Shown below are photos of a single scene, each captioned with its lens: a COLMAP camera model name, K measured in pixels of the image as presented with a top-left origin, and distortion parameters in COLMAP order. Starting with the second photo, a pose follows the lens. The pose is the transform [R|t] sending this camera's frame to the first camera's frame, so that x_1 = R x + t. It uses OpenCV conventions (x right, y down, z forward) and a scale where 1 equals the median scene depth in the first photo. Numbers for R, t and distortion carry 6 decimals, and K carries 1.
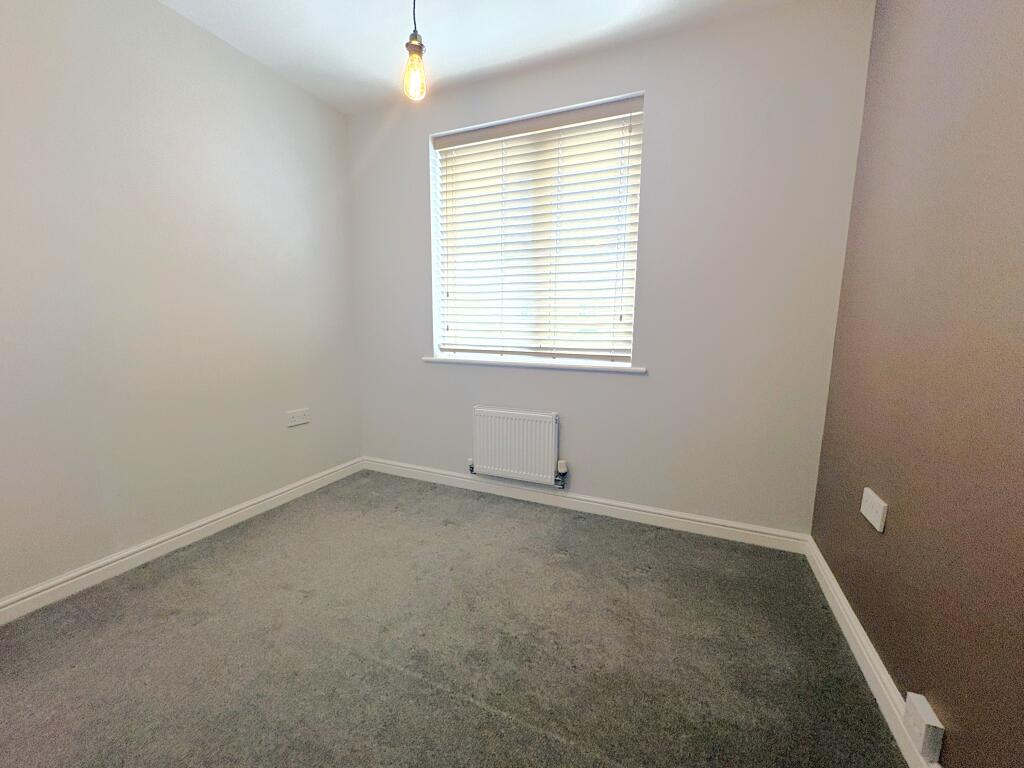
lens RADIAL K [[435.2, 0, 510.6], [0, 435.2, 368.0], [0, 0, 1]] dist [0.000059, 0.000006]
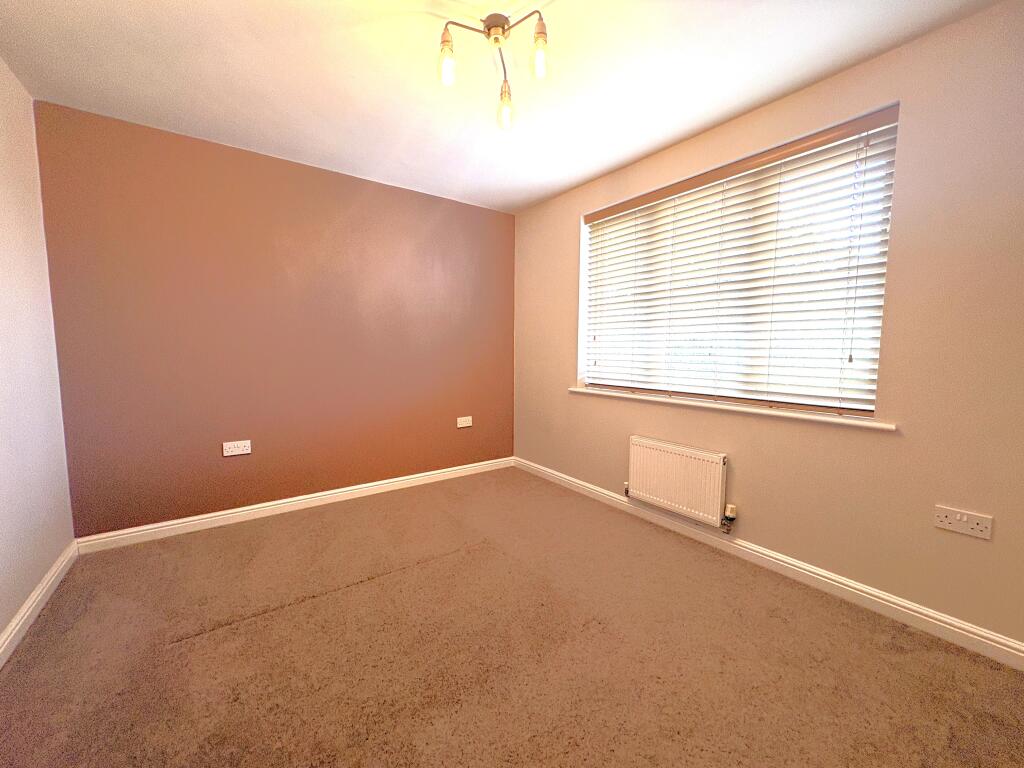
lens RADIAL K [[409.5, 0, 512.0], [0, 409.5, 384.0], [0, 0, 1]] dist [0.000664, 0.000216]
pose [[0.864081, 0.057247, -0.500087, 0.142362], [-0.081518, 0.996311, -0.026800, 0.006910], [0.496708, 0.063924, 0.865560, -0.061949]]
